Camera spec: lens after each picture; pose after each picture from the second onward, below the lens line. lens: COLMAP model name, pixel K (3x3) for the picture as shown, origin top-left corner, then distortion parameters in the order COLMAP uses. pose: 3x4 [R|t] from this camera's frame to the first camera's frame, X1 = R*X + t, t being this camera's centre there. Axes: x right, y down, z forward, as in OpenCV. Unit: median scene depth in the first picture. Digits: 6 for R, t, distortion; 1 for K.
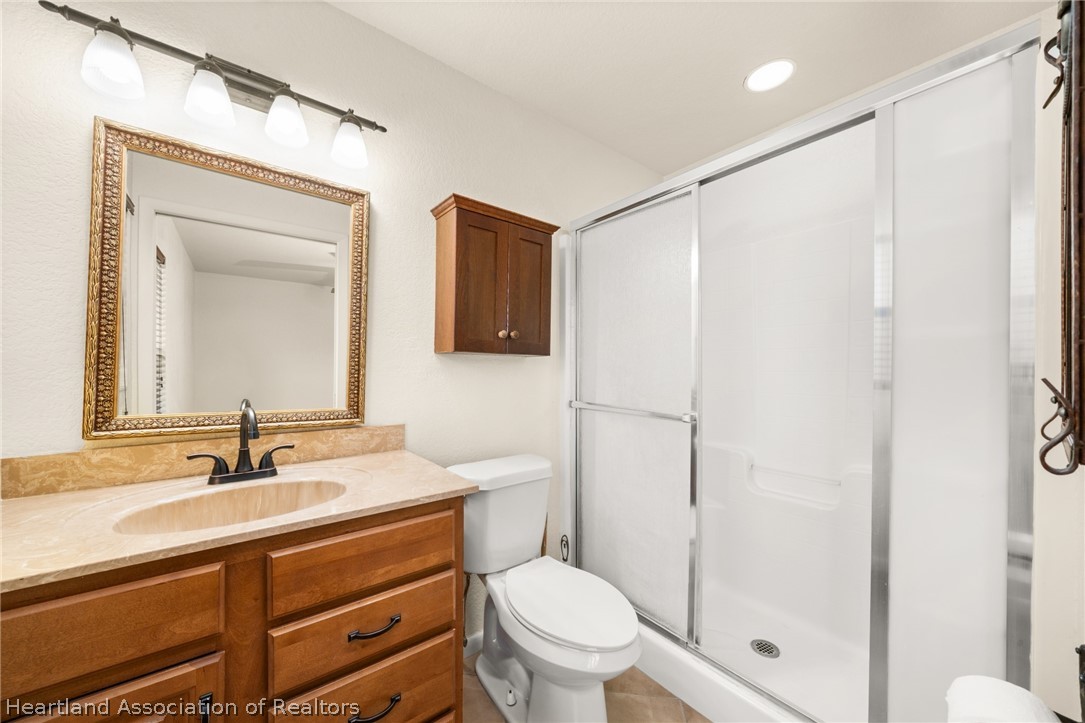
lens RADIAL K [[408.5, 0, 542.5], [0, 408.5, 361.5], [0, 0, 1]] dist [-0.000364, -0.000043]
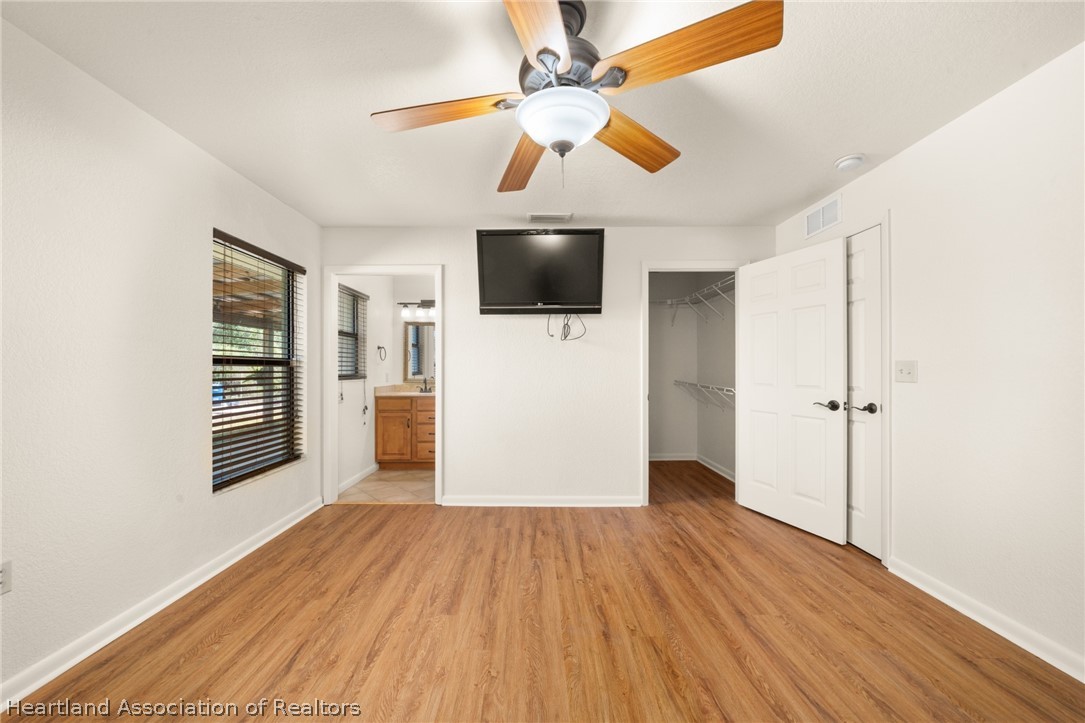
lens RADIAL K [[376.5, 0, 533.5], [0, 376.5, 366.9], [0, 0, 1]] dist [-0.006606, -0.000057]
pose [[0.784064, -0.009149, -0.620612, 2.886637], [0.011783, 0.999931, 0.000146, 0.010299], [0.620568, -0.007427, 0.784118, -1.589705]]
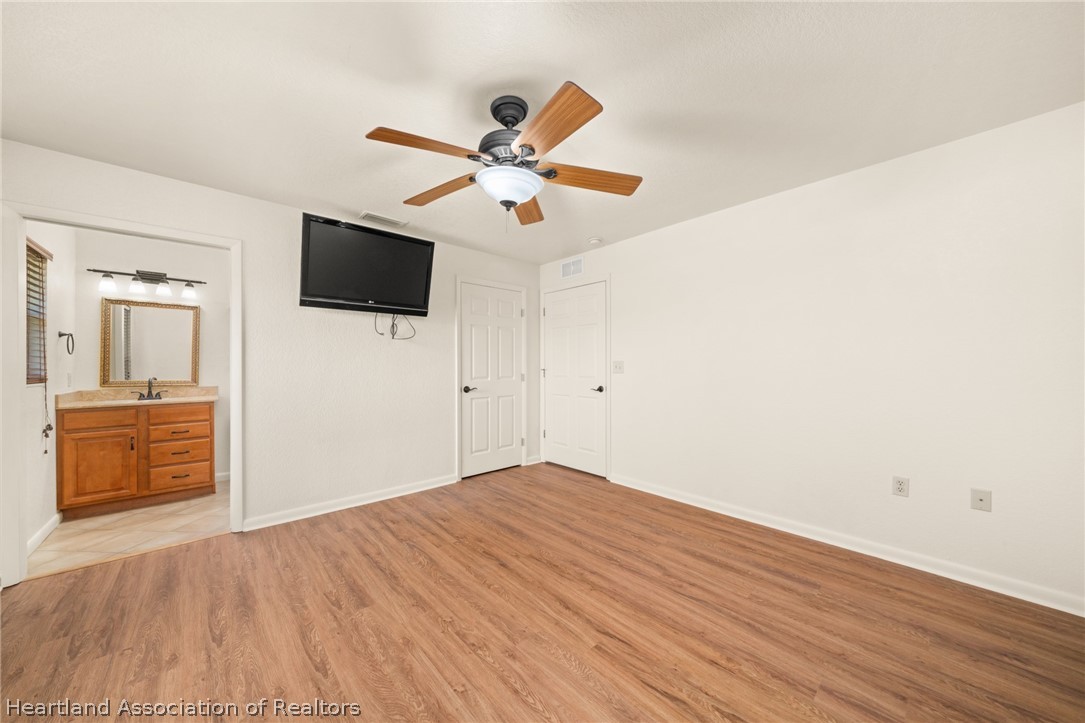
lens RADIAL K [[371.5, 0, 530.9], [0, 371.5, 365.6], [0, 0, 1]] dist [-0.006888, -0.000015]
pose [[0.998260, -0.008309, 0.058380, 2.224999], [0.007667, 0.999908, 0.011211, -0.001168], [-0.058468, -0.010744, 0.998231, -2.209259]]
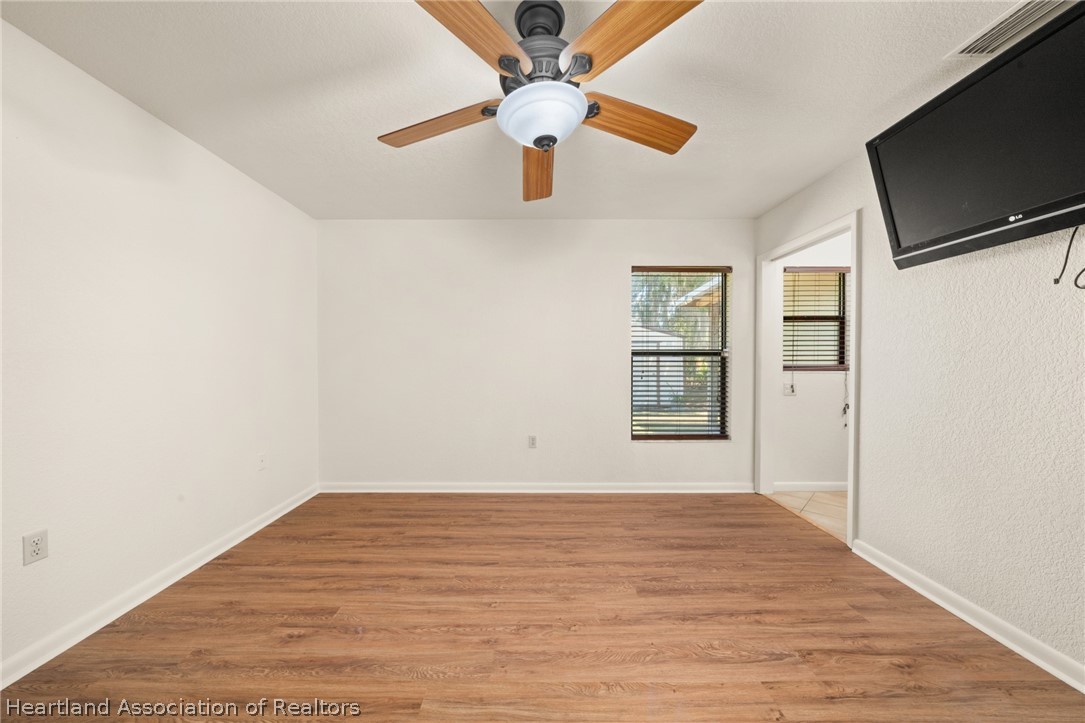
lens RADIAL K [[376.4, 0, 533.1], [0, 376.4, 361.6], [0, 0, 1]] dist [-0.000463, 0.000034]
pose [[-0.612947, 0.000942, -0.790124, 3.226072], [0.007544, 0.999961, -0.004660, 0.029845], [0.790088, -0.008817, -0.612930, 0.120083]]
